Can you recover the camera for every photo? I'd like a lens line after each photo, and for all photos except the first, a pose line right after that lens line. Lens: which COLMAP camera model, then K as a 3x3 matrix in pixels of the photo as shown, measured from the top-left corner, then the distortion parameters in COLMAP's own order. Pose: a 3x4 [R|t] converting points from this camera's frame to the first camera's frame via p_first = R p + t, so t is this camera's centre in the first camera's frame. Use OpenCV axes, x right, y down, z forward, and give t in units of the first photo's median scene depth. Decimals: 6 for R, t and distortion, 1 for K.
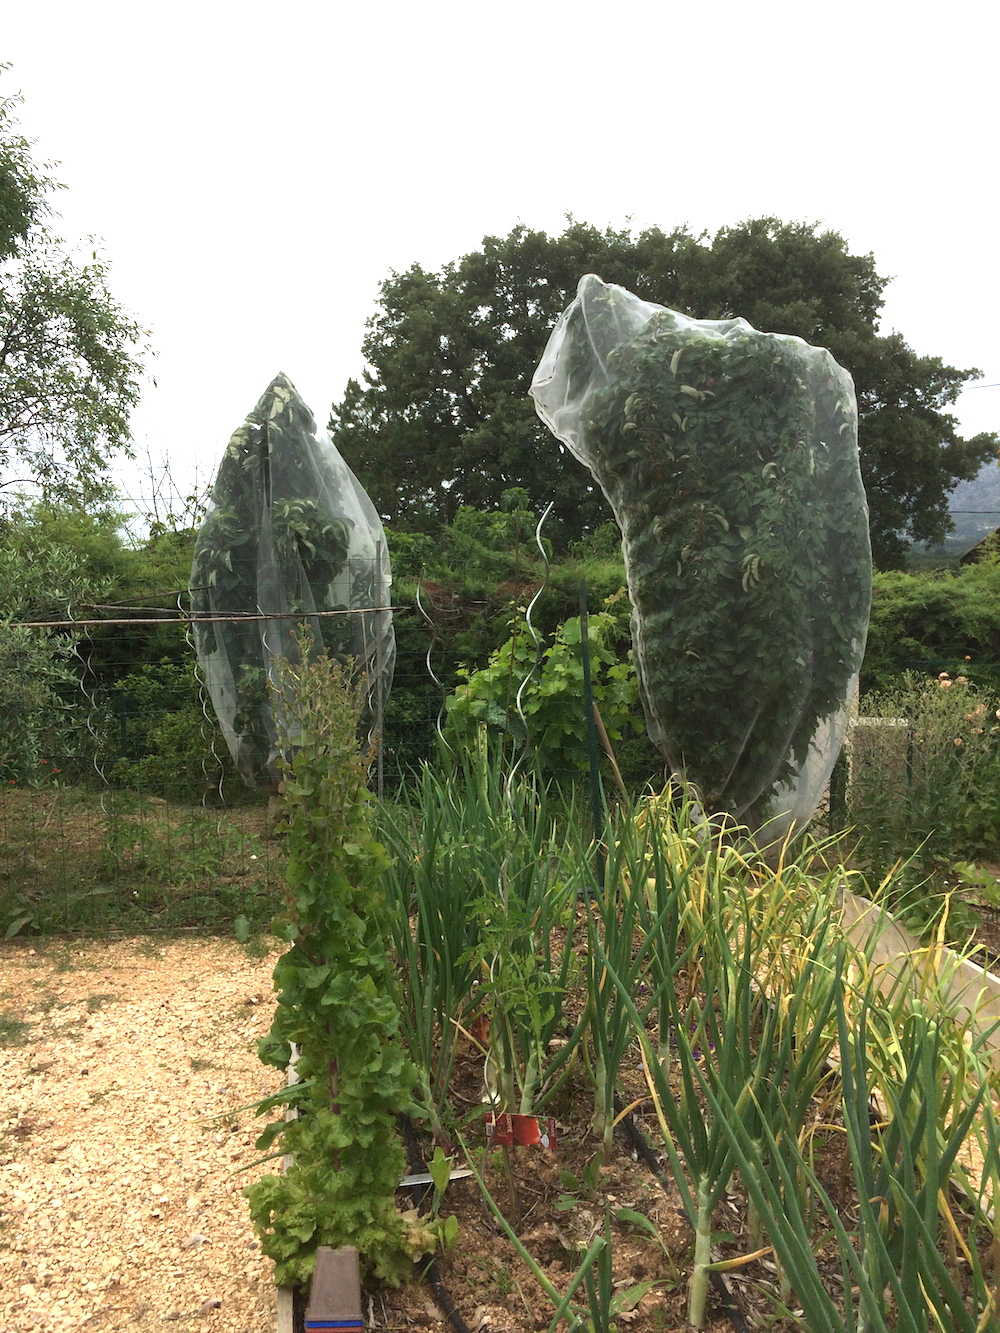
lens RADIAL K [[1140.7, 0, 500.0], [0, 1140.7, 666.5], [0, 0, 1]] dist [0.036881, -0.014143]
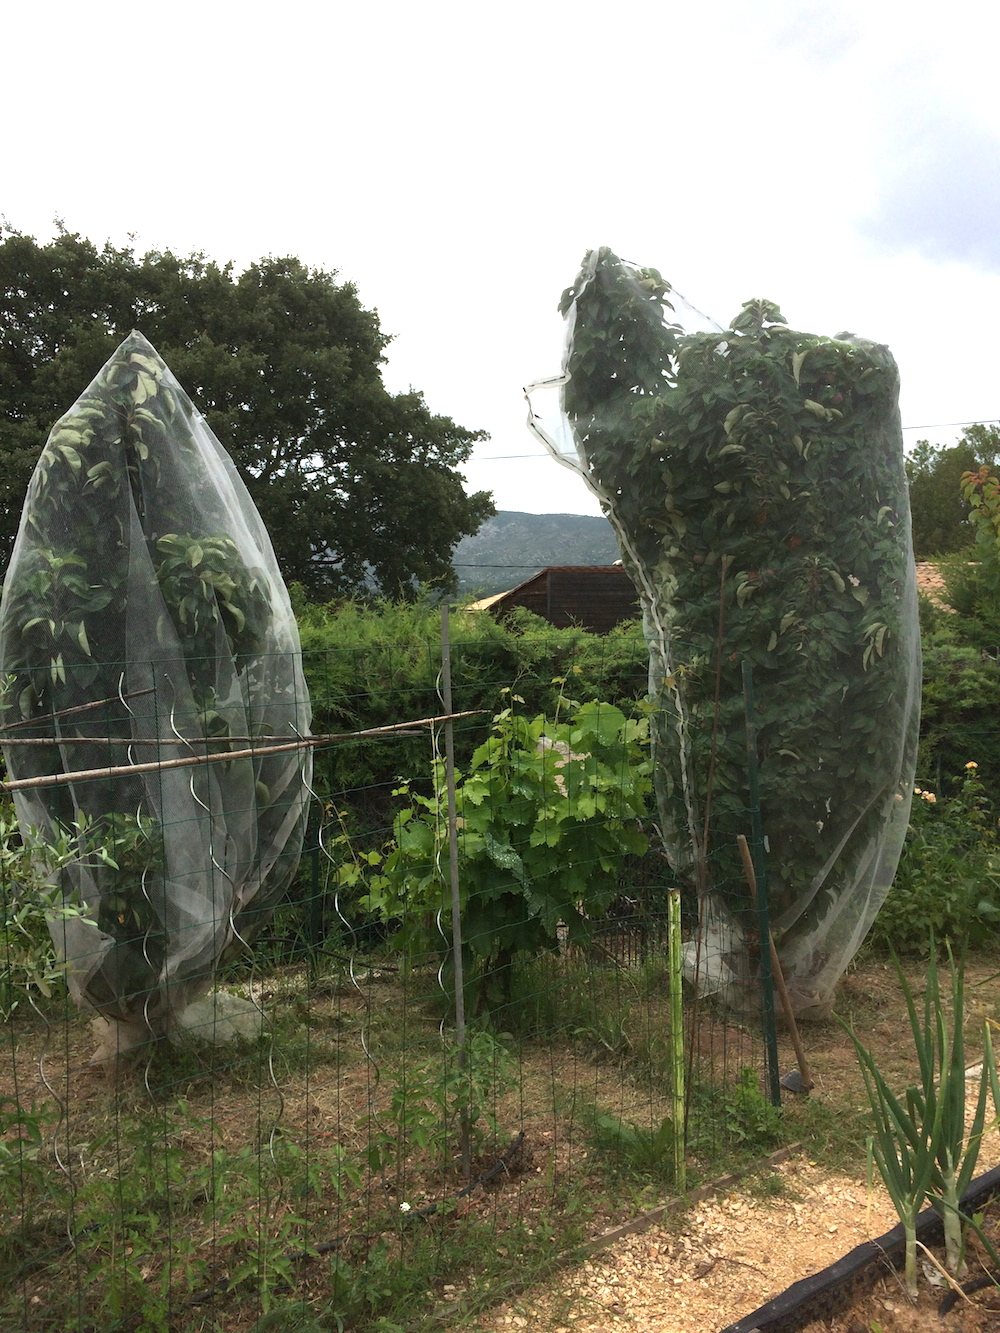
lens RADIAL K [[1140.7, 0, 500.0], [0, 1140.7, 666.5], [0, 0, 1]] dist [0.036881, -0.014143]
pose [[0.880952, -0.027349, 0.472414, -0.343100], [0.047489, 0.998398, -0.030759, -0.052141], [-0.470816, 0.049532, 0.880840, 0.401775]]
